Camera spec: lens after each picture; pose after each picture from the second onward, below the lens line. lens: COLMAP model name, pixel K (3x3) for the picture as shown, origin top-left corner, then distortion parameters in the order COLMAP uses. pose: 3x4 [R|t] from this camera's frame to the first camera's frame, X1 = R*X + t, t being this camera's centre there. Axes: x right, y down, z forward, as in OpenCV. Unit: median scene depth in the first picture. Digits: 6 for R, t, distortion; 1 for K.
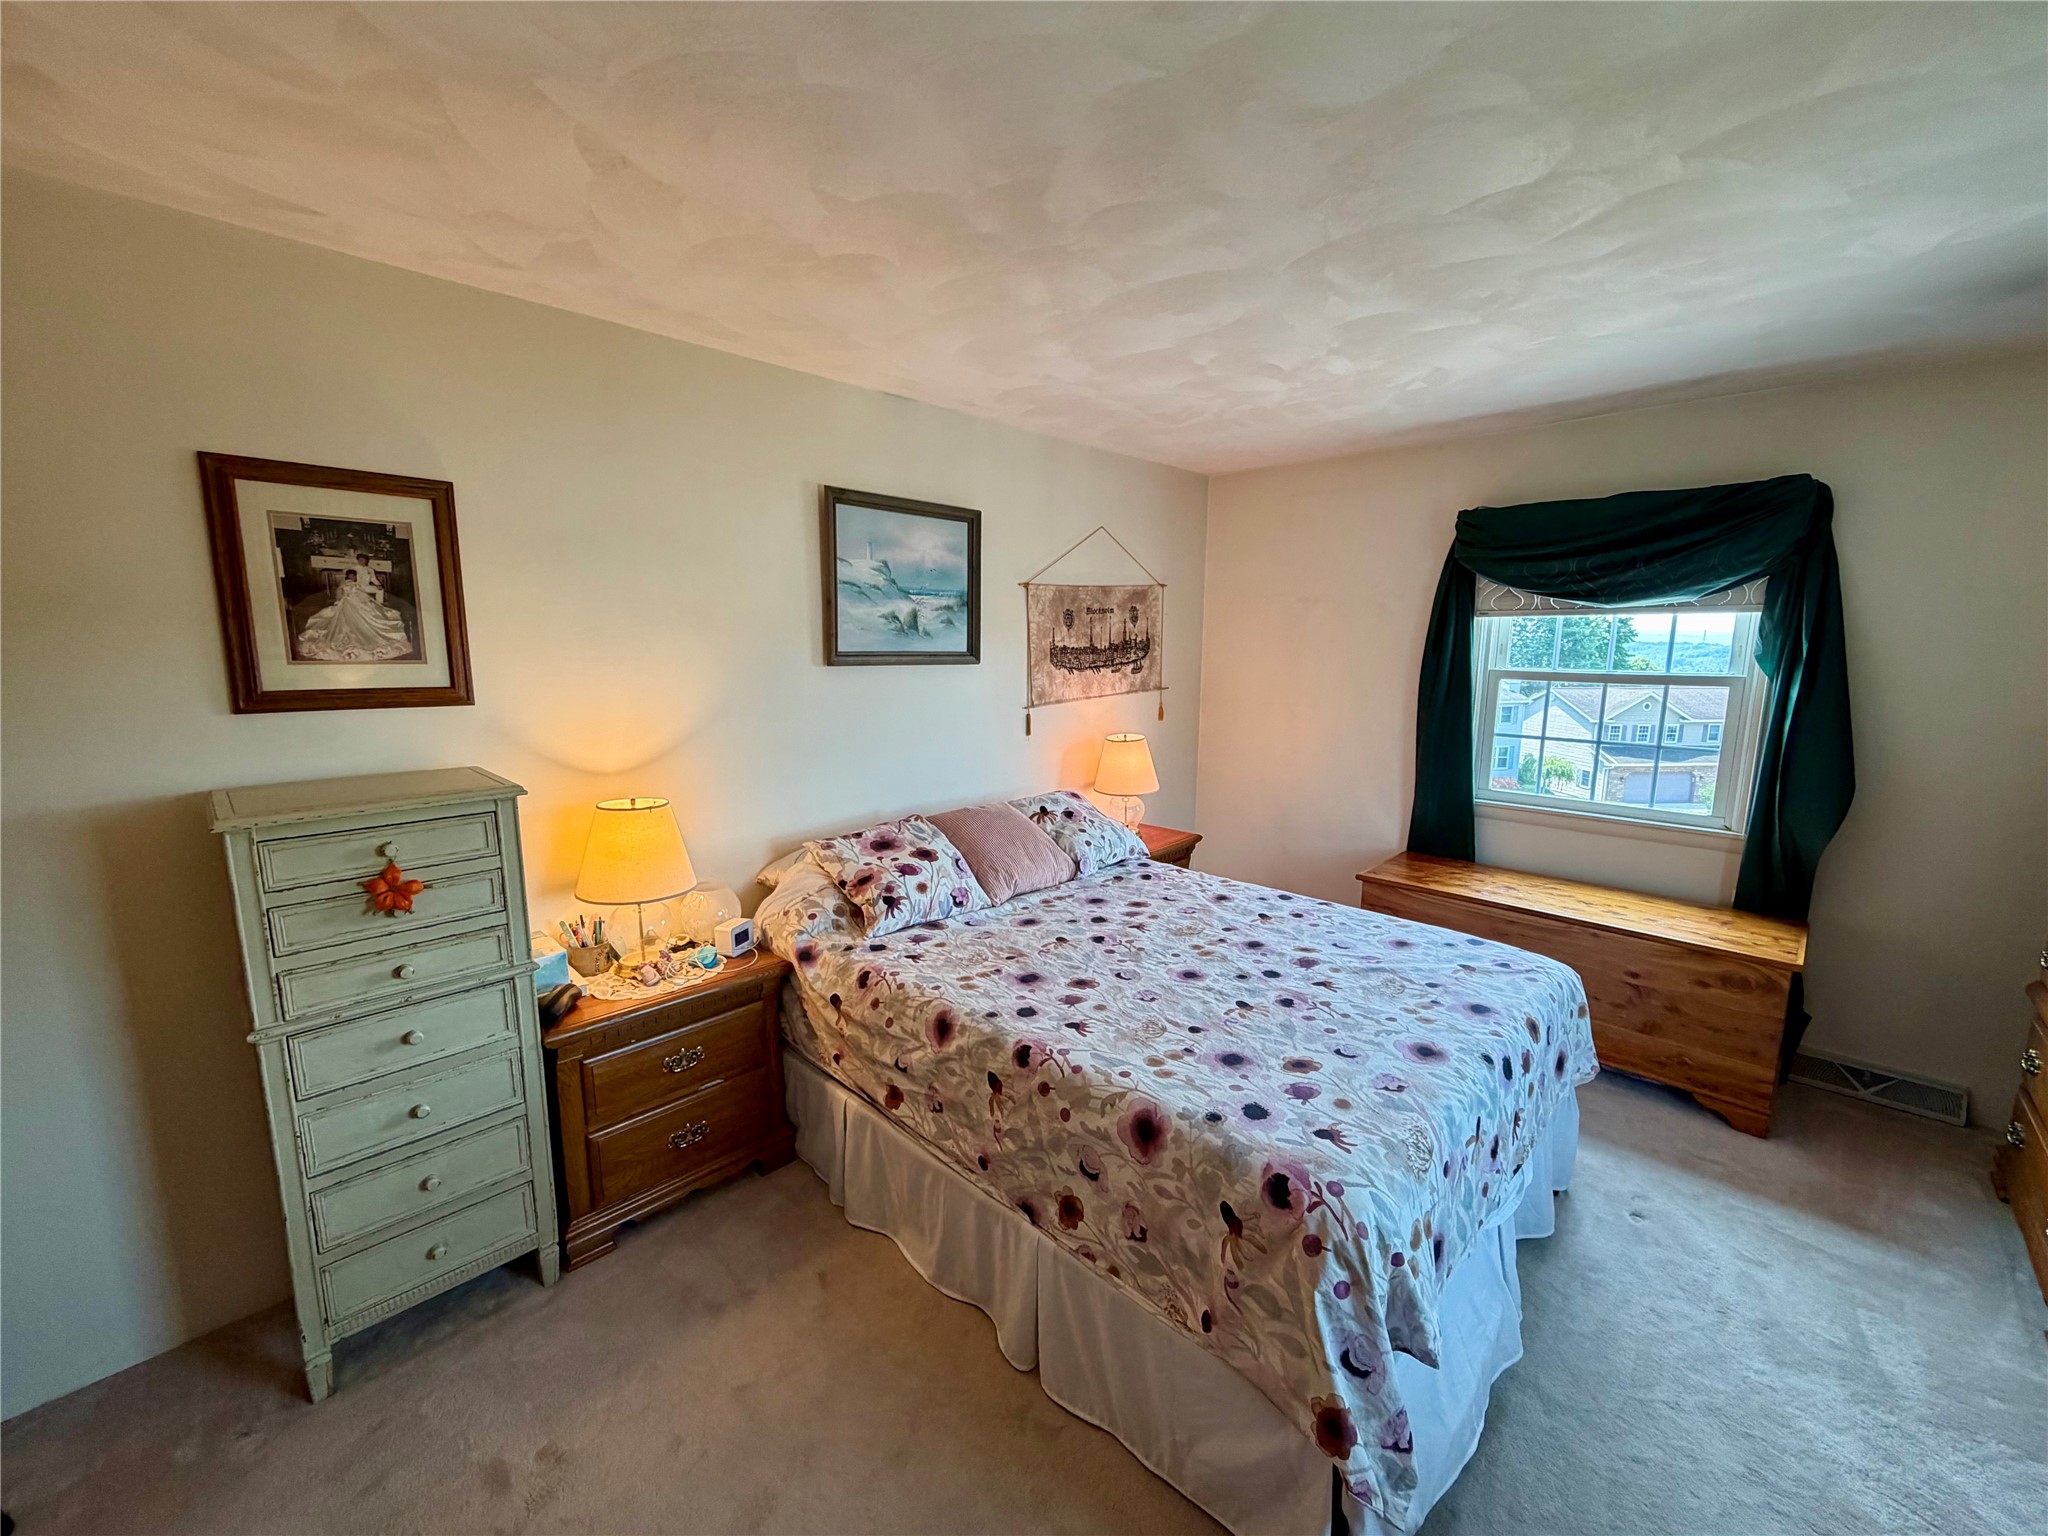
lens RADIAL K [[816.9, 0, 1018.9], [0, 816.9, 768.2], [0, 0, 1]] dist [-0.000465, 0.000320]
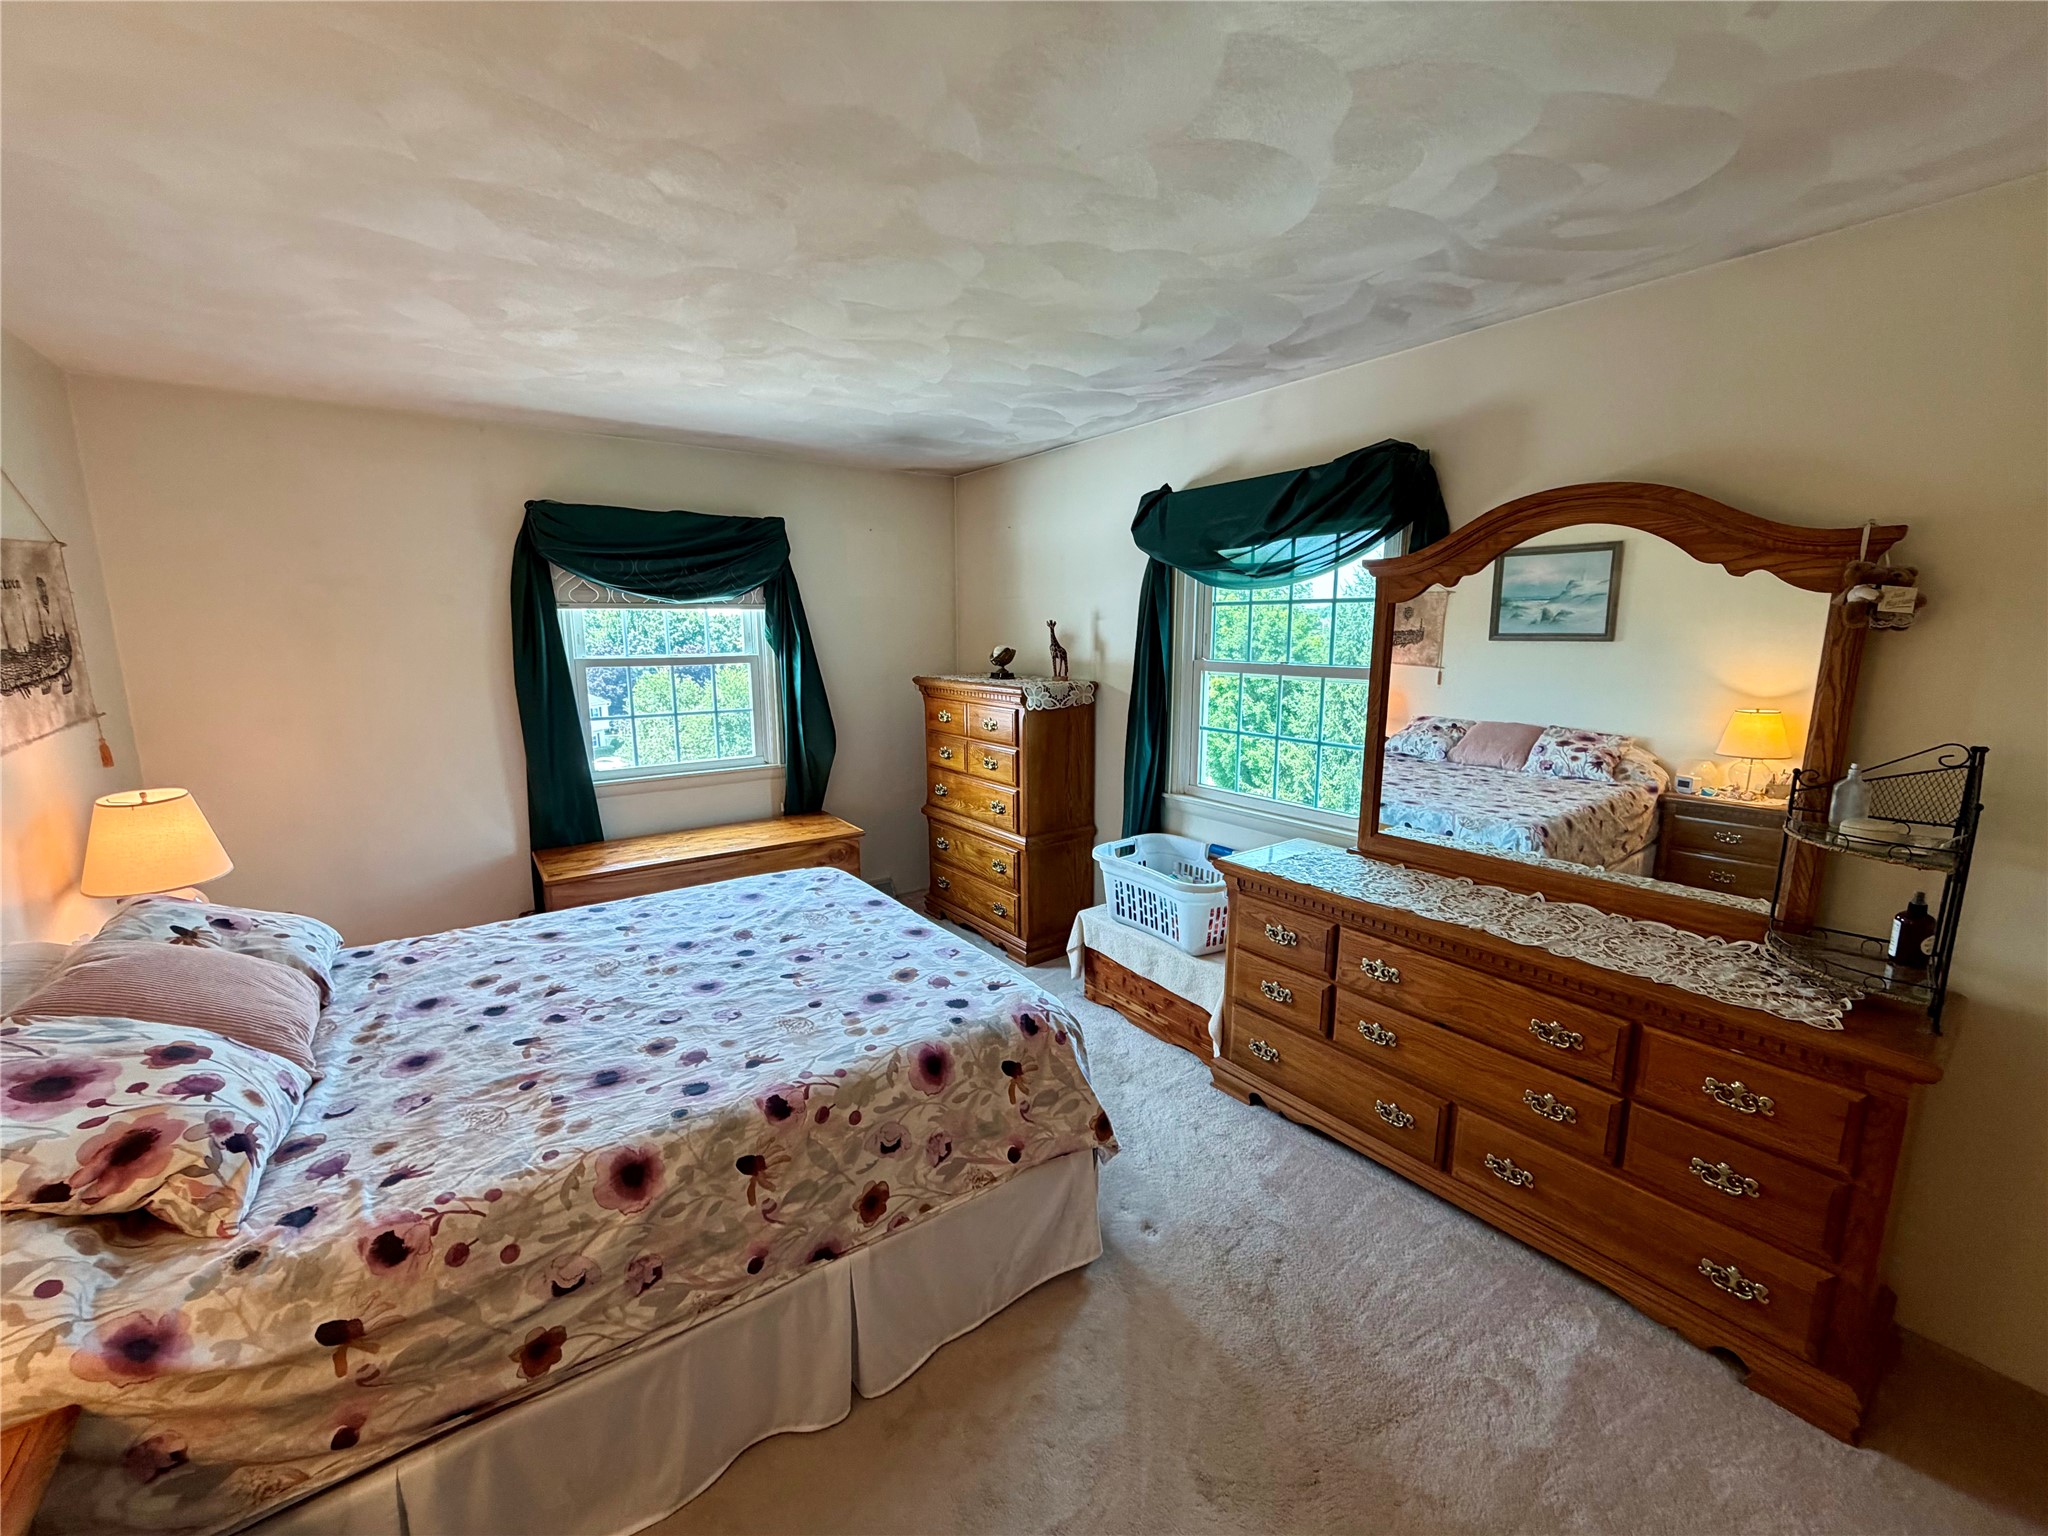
lens RADIAL K [[816.9, 0, 1017.9], [0, 816.9, 771.0], [0, 0, 1]] dist [-0.000465, 0.000320]
pose [[0.161083, -0.175030, 0.971296, -0.563400], [0.159348, 0.975849, 0.149424, -0.070023], [-0.973992, 0.130704, 0.185084, 0.406970]]
